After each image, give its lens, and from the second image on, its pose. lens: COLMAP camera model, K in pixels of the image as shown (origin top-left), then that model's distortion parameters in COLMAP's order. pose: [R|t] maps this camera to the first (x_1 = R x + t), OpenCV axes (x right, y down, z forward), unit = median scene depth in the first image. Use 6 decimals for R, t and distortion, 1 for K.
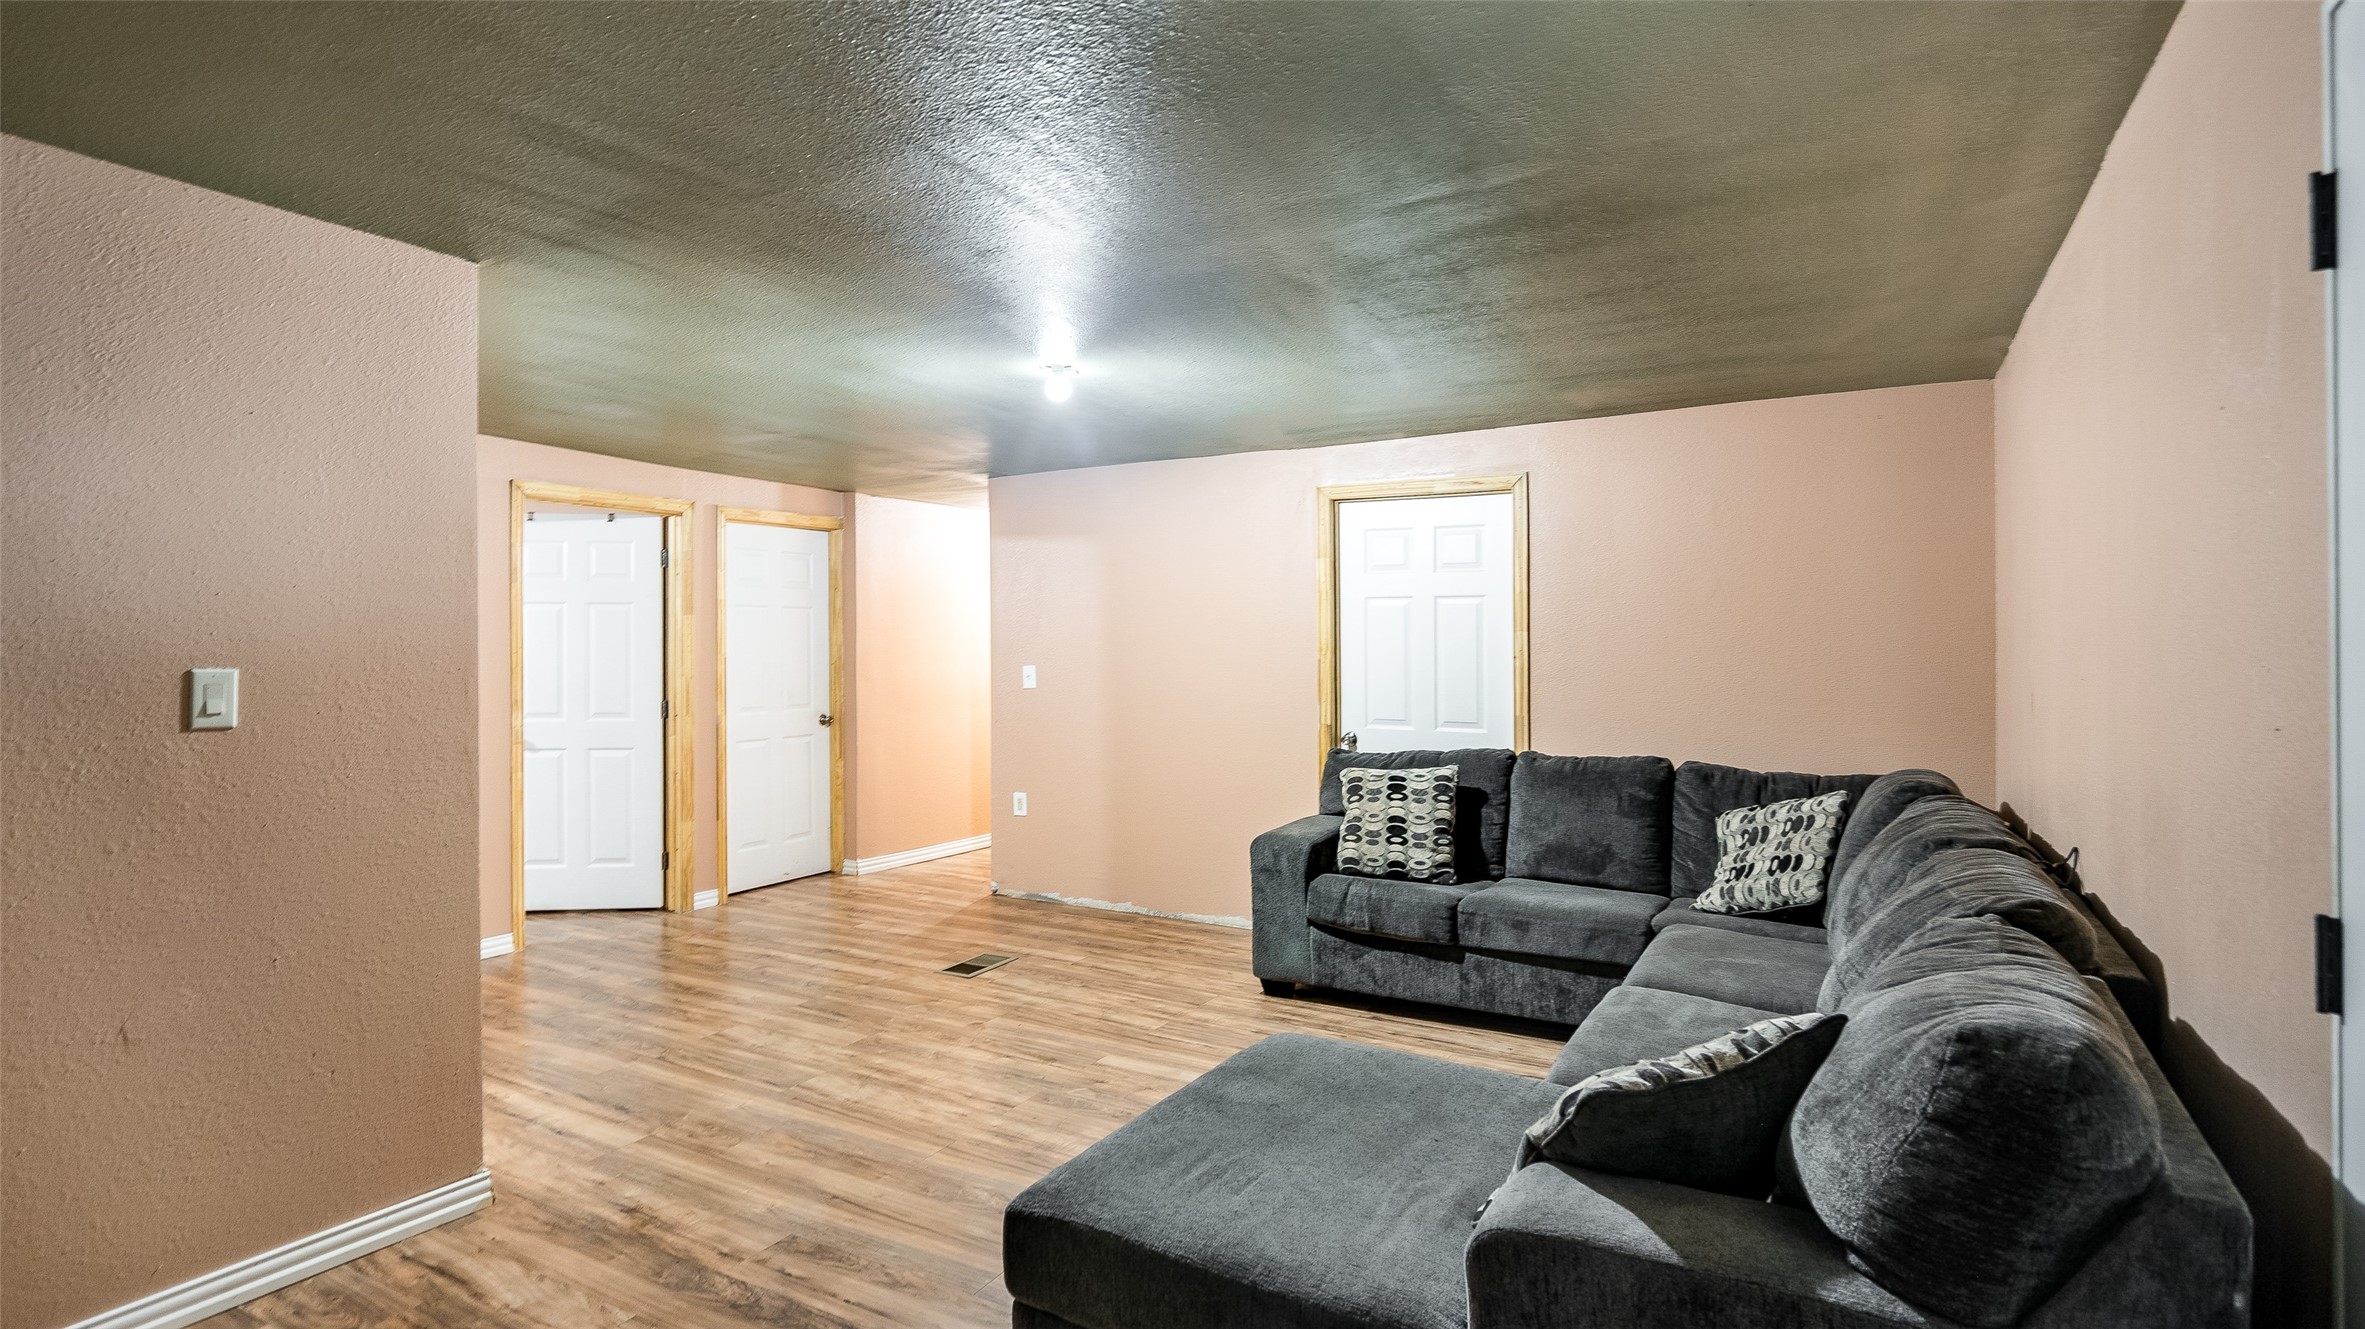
lens RADIAL K [[1144.0, 0, 1184.3], [0, 1144.0, 654.5], [0, 0, 1]] dist [-0.001942, 0.000384]
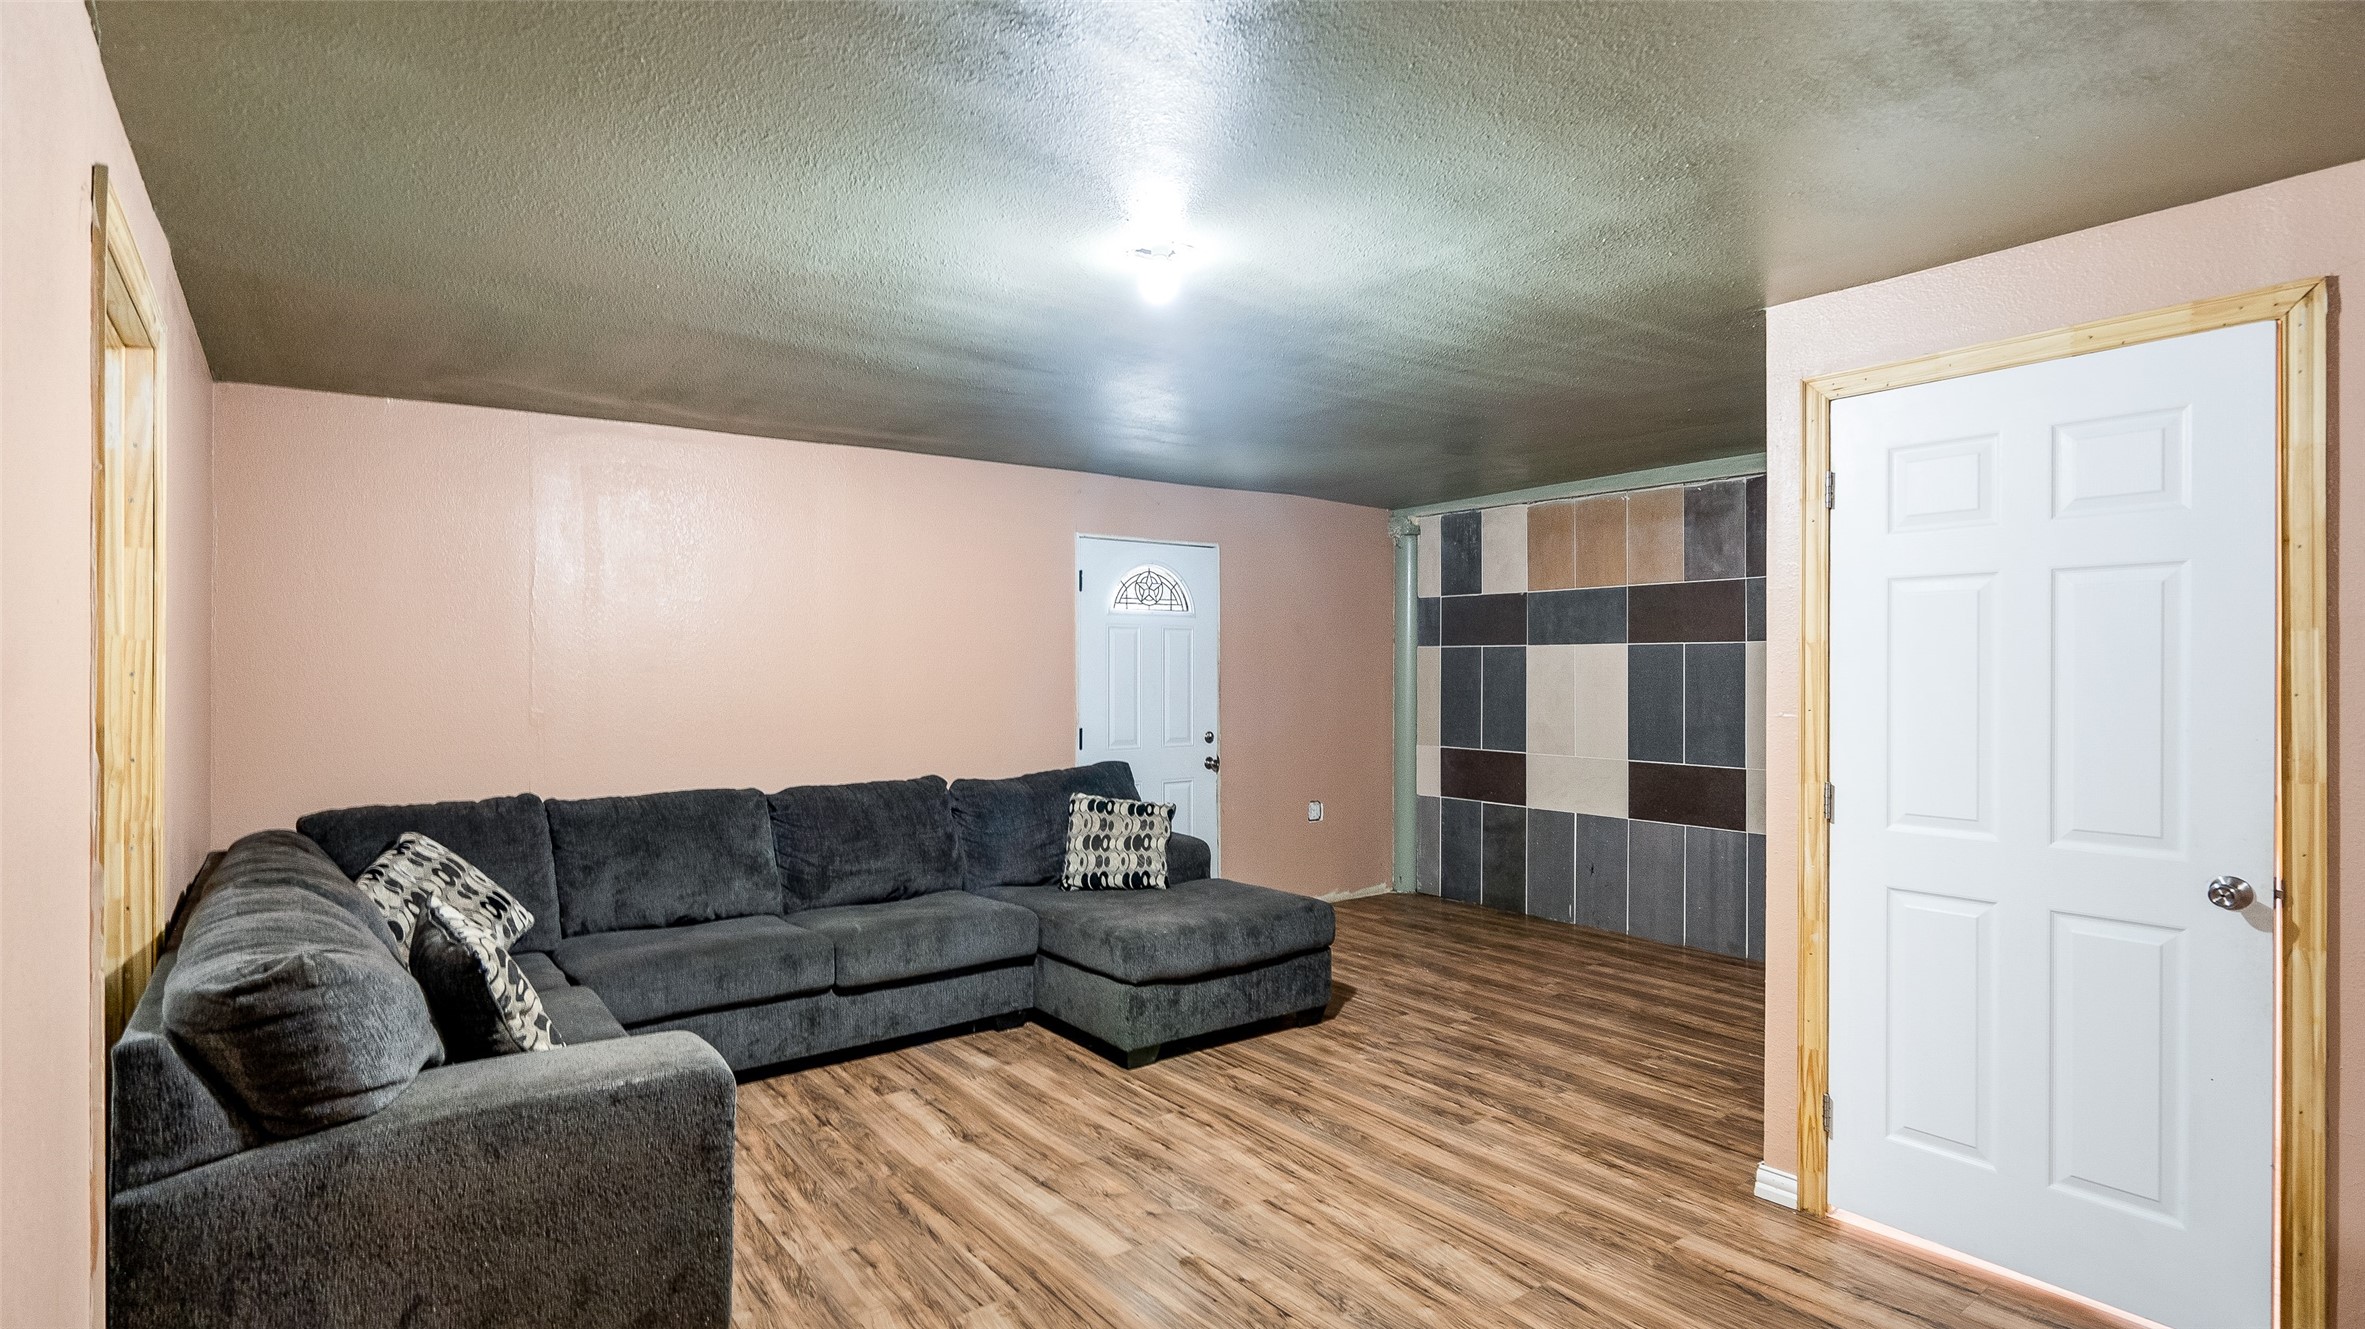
lens RADIAL K [[1144.0, 0, 1182.7], [0, 1144.0, 661.4], [0, 0, 1]] dist [-0.001942, 0.000384]
pose [[-0.924447, 0.006078, 0.381262, -0.462196], [0.008699, 0.999949, 0.005152, -0.033151], [-0.381211, 0.008079, -0.924453, 1.968410]]
